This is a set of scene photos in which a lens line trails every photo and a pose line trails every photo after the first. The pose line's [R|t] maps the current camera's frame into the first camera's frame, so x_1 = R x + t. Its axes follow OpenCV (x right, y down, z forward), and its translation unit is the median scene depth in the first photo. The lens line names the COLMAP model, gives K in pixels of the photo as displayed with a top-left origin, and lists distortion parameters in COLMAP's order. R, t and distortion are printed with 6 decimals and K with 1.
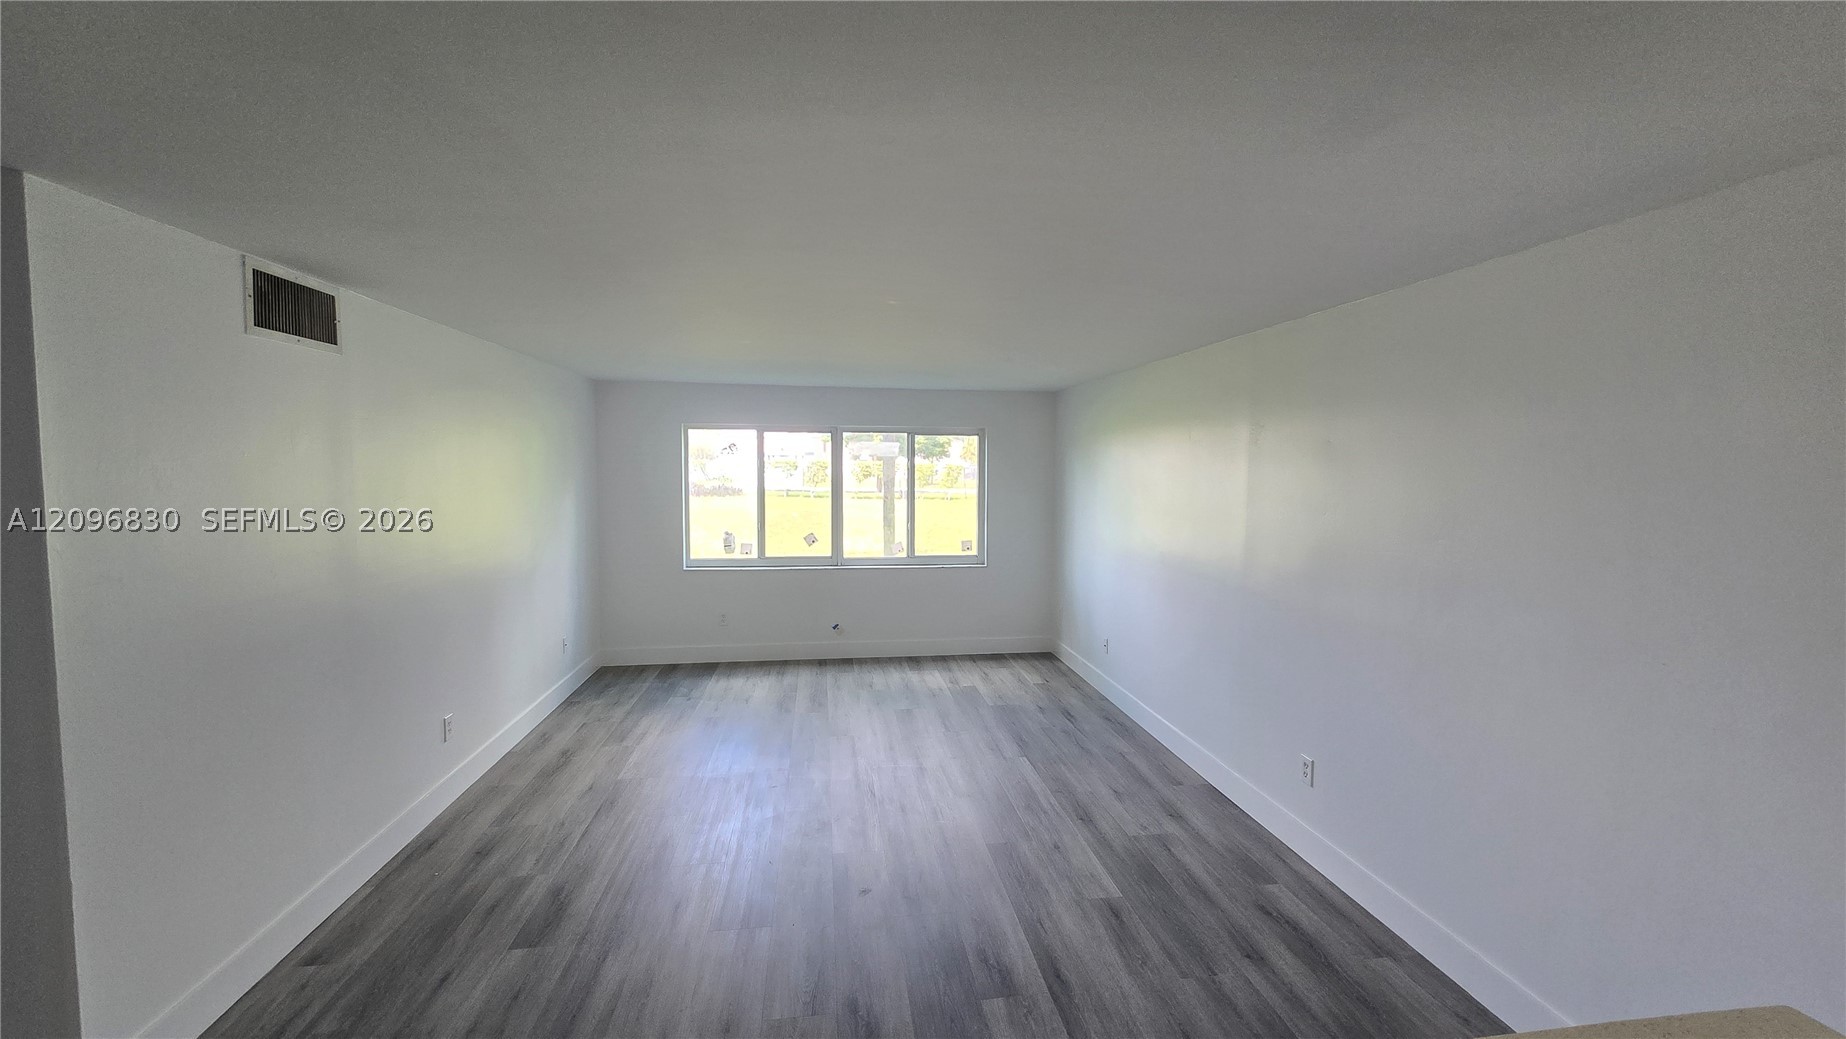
lens RADIAL K [[757.1, 0, 934.9], [0, 757.1, 520.1], [0, 0, 1]] dist [-0.004208, 0.002137]
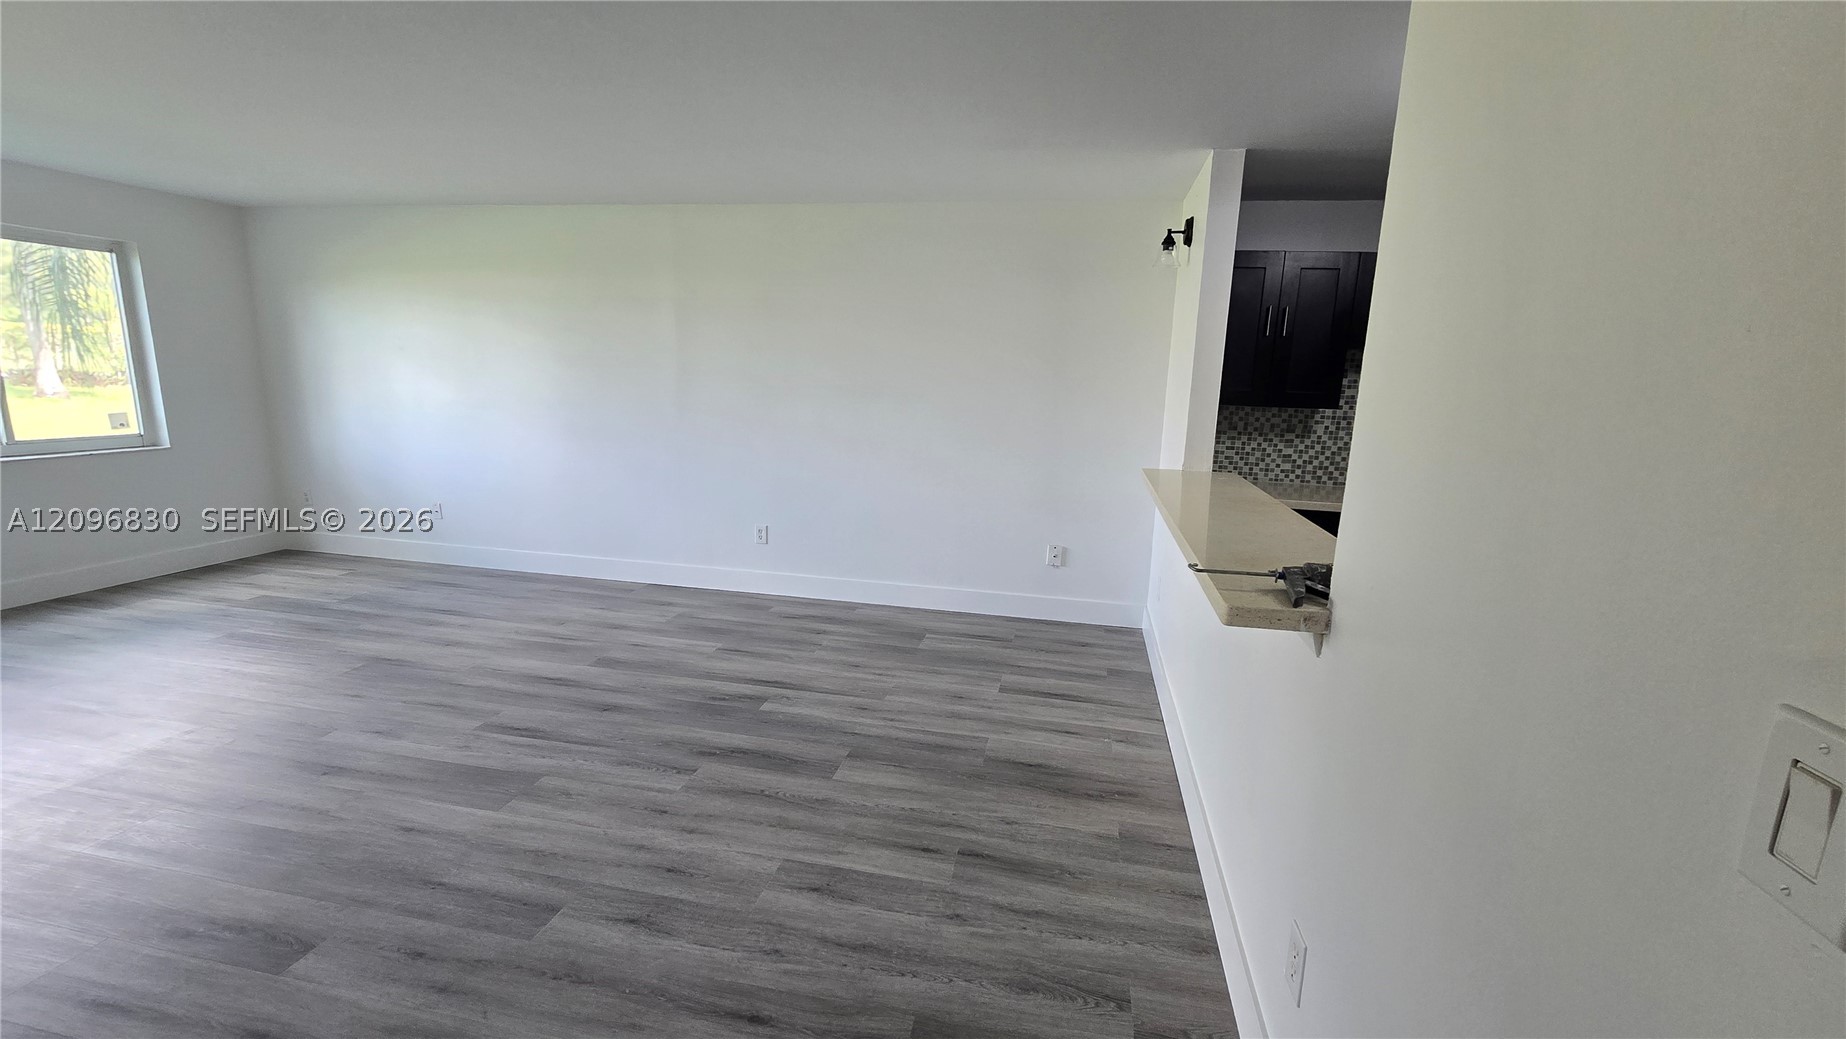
lens RADIAL K [[757.1, 0, 932.0], [0, 757.1, 513.8], [0, 0, 1]] dist [-0.004208, 0.002137]
pose [[0.359751, -0.180463, 0.915430, -0.737317], [0.031765, 0.982918, 0.181284, 0.036497], [-0.932508, -0.036139, 0.359338, 0.167596]]
